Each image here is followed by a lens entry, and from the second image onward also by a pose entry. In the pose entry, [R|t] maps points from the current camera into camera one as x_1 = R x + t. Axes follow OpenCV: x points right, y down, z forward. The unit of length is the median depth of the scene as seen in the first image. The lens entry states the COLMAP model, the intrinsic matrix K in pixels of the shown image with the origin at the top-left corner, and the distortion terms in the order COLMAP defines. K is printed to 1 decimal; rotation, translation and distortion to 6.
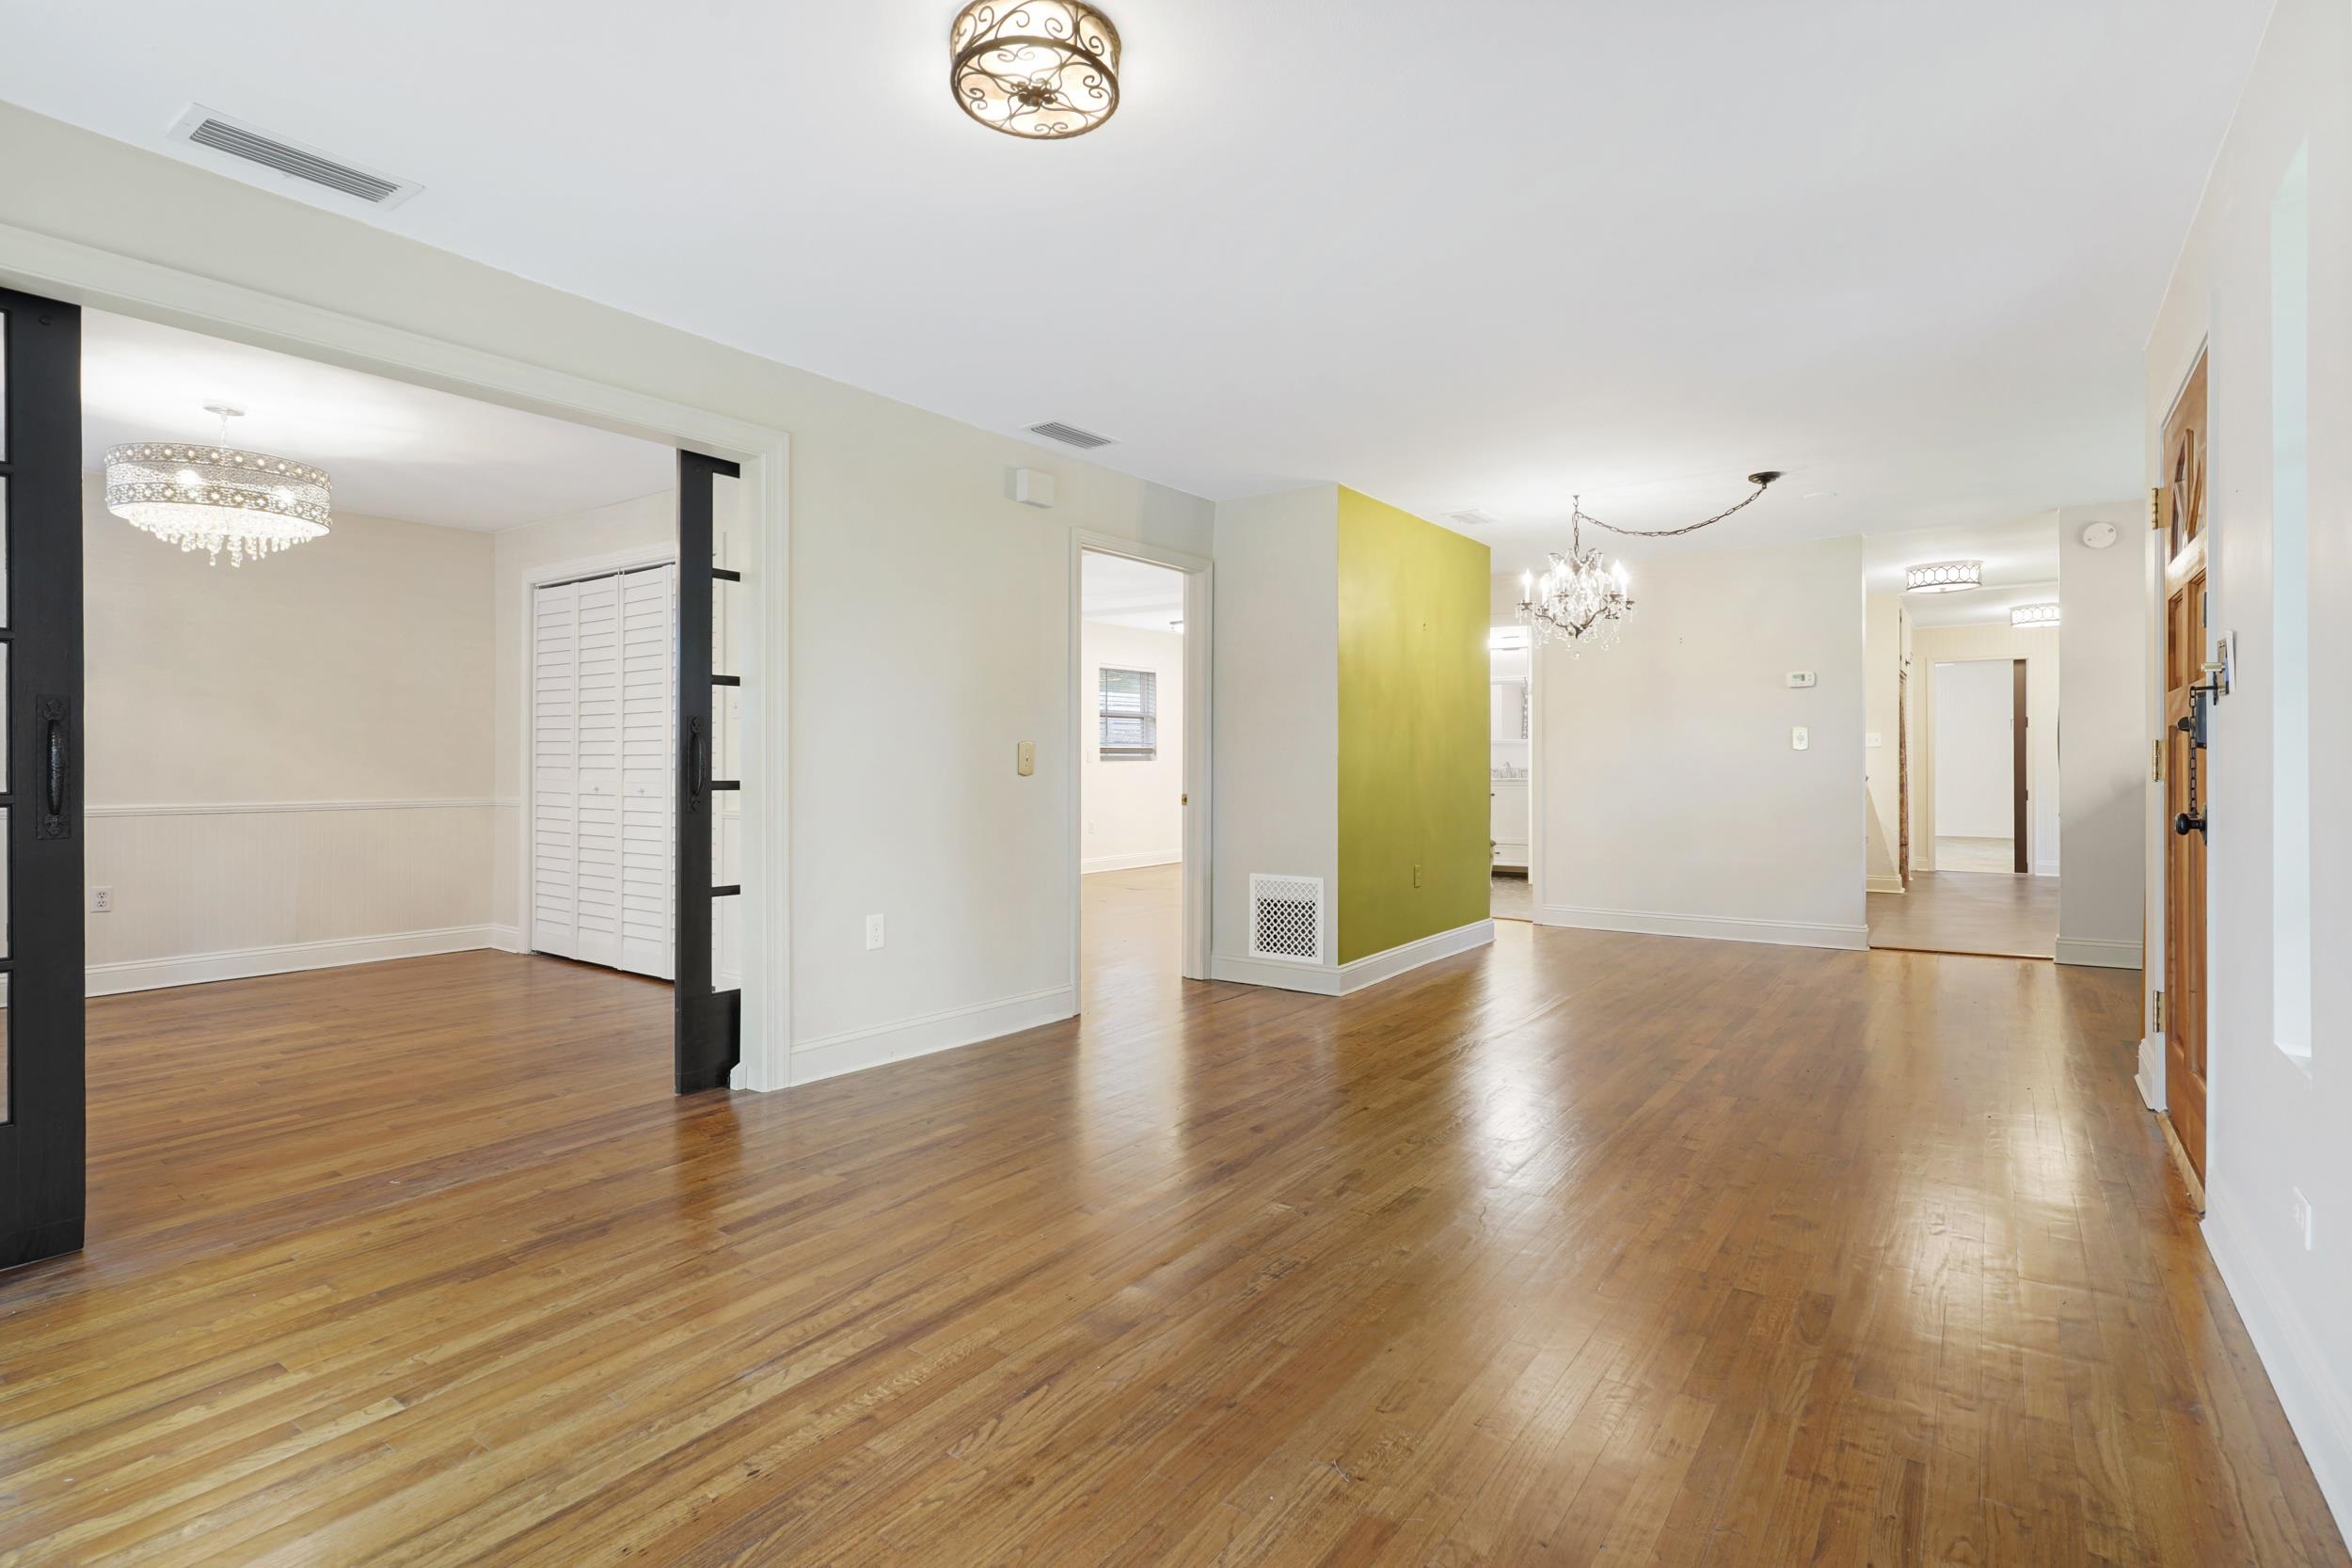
lens RADIAL K [[1156.2, 0, 1117.5], [0, 1156.2, 763.2], [0, 0, 1]] dist [-0.013028, 0.000450]
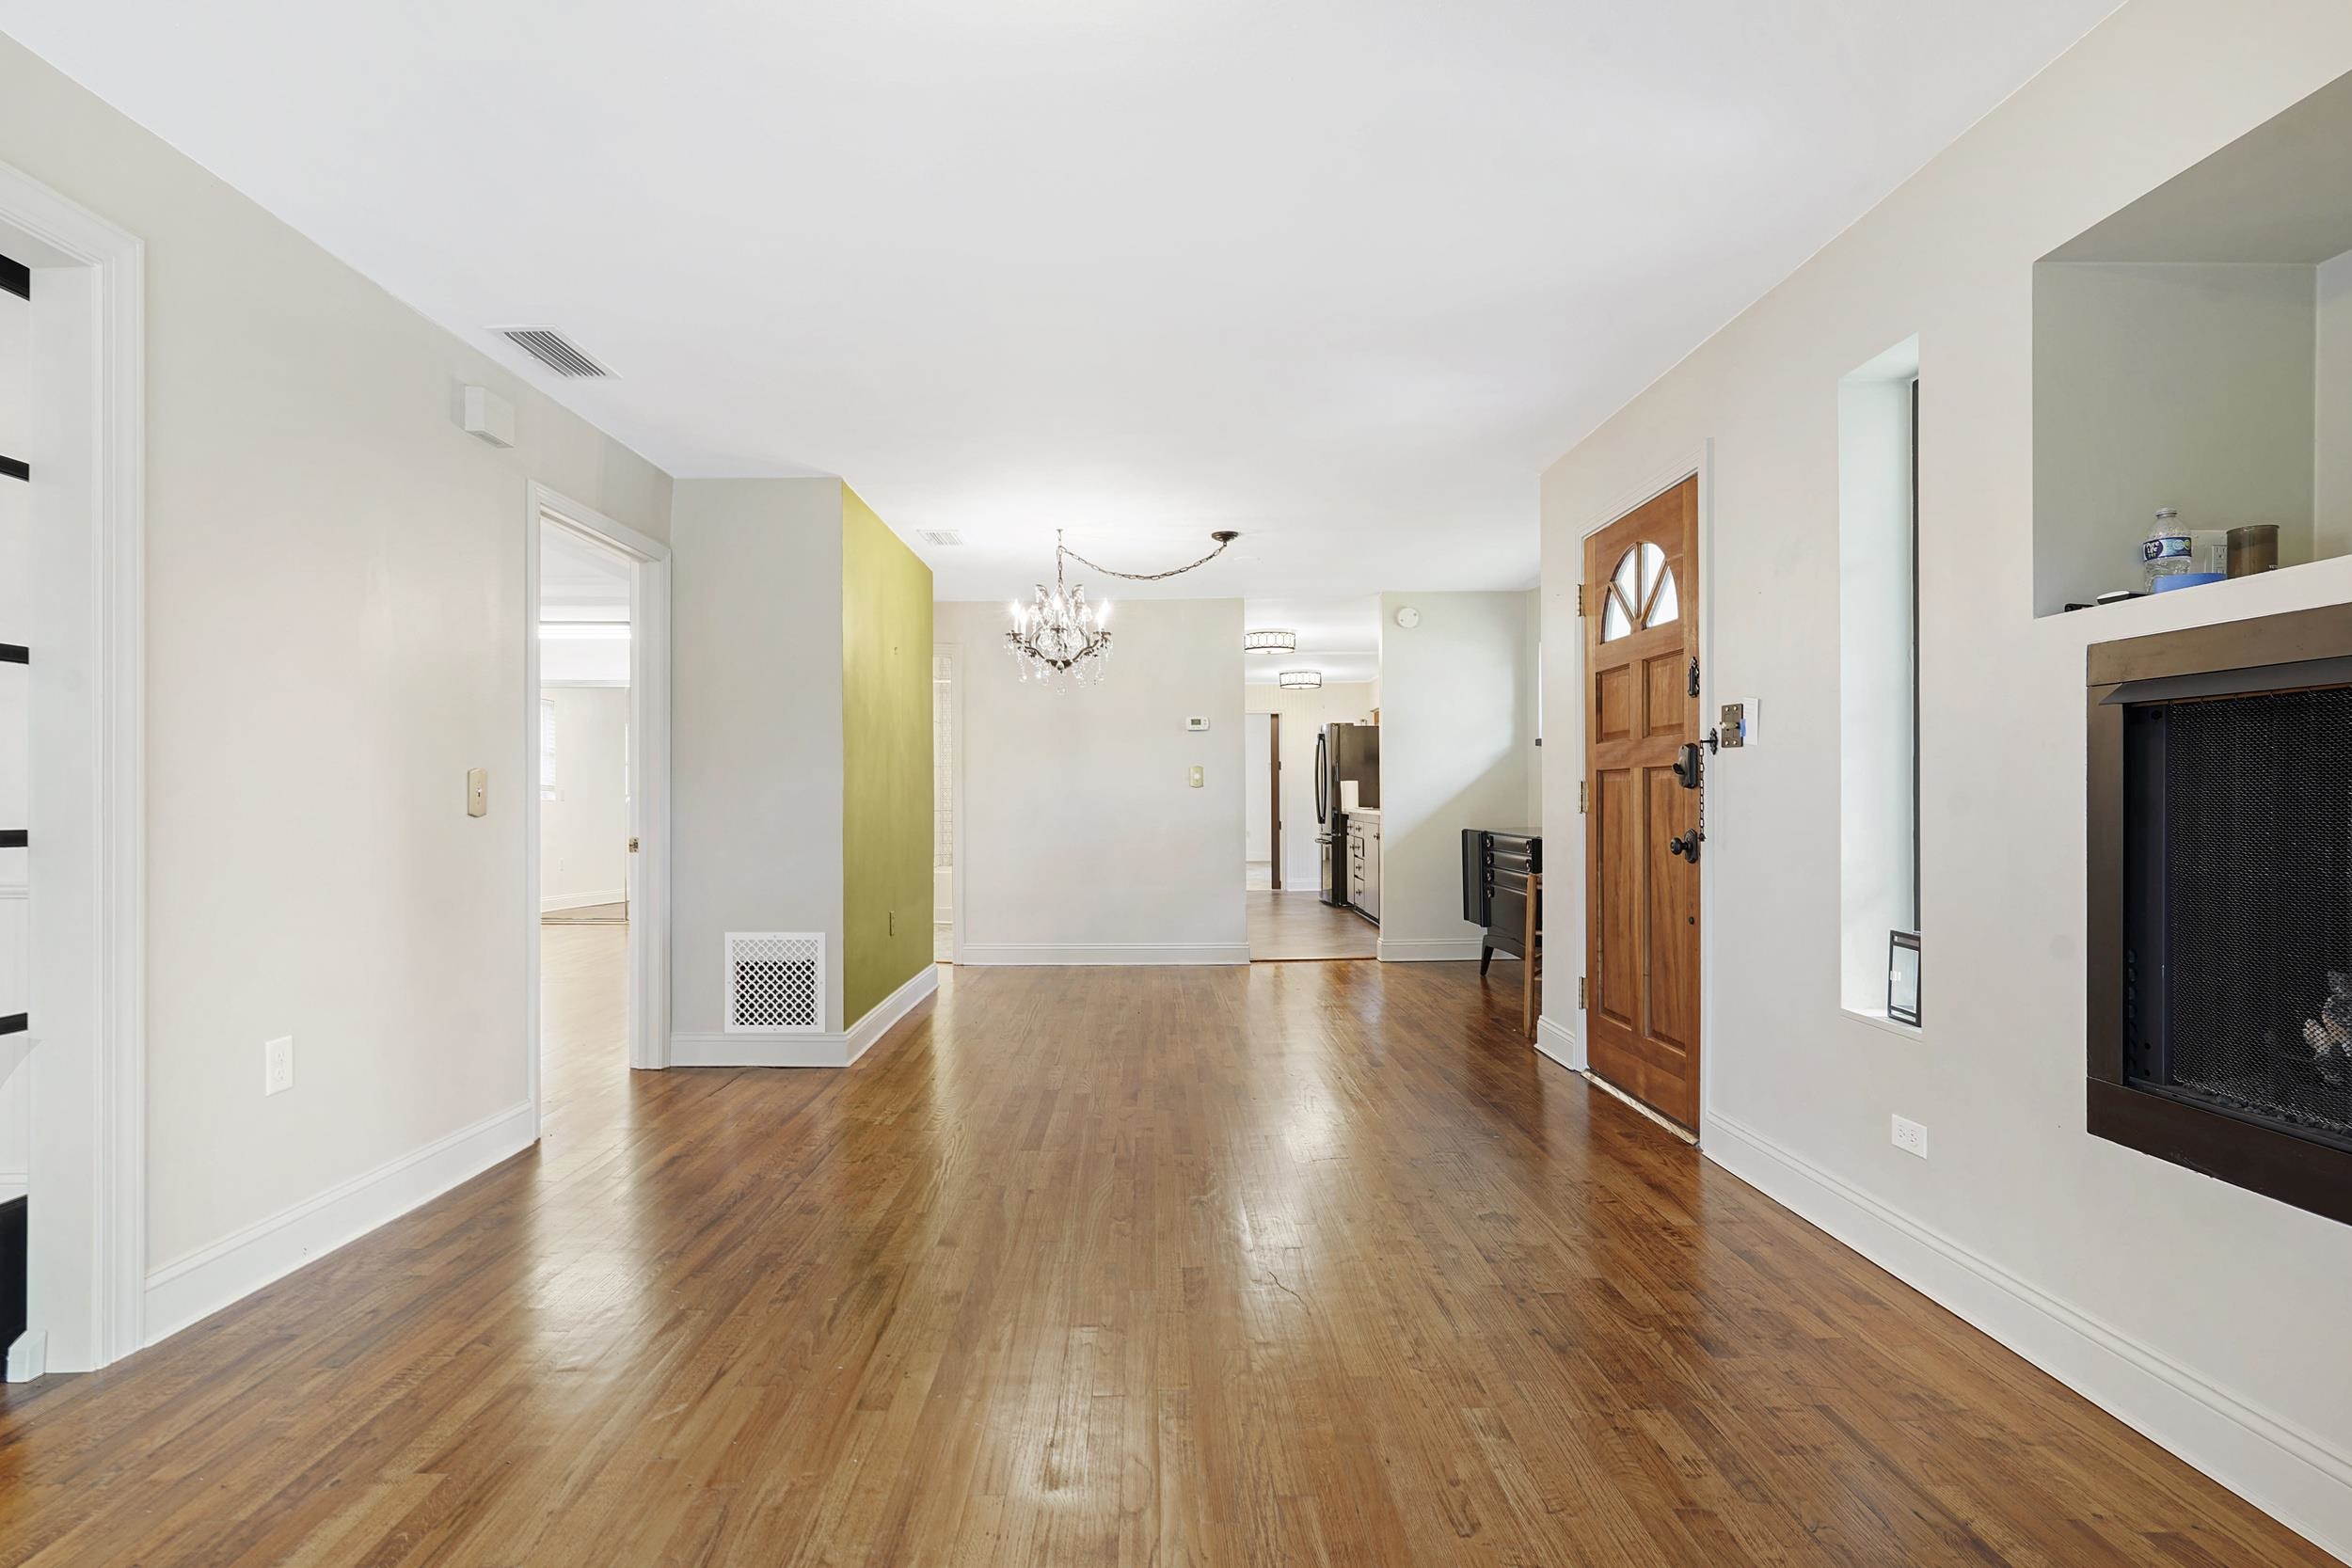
lens RADIAL K [[1198.3, 0, 1164.8], [0, 1198.3, 794.6], [0, 0, 1]] dist [-0.019874, 0.010940]
pose [[0.789761, 0.002810, 0.613409, -0.163351], [-0.000402, 0.999992, -0.004063, 0.000106], [-0.613415, 0.002962, 0.789755, 0.133658]]
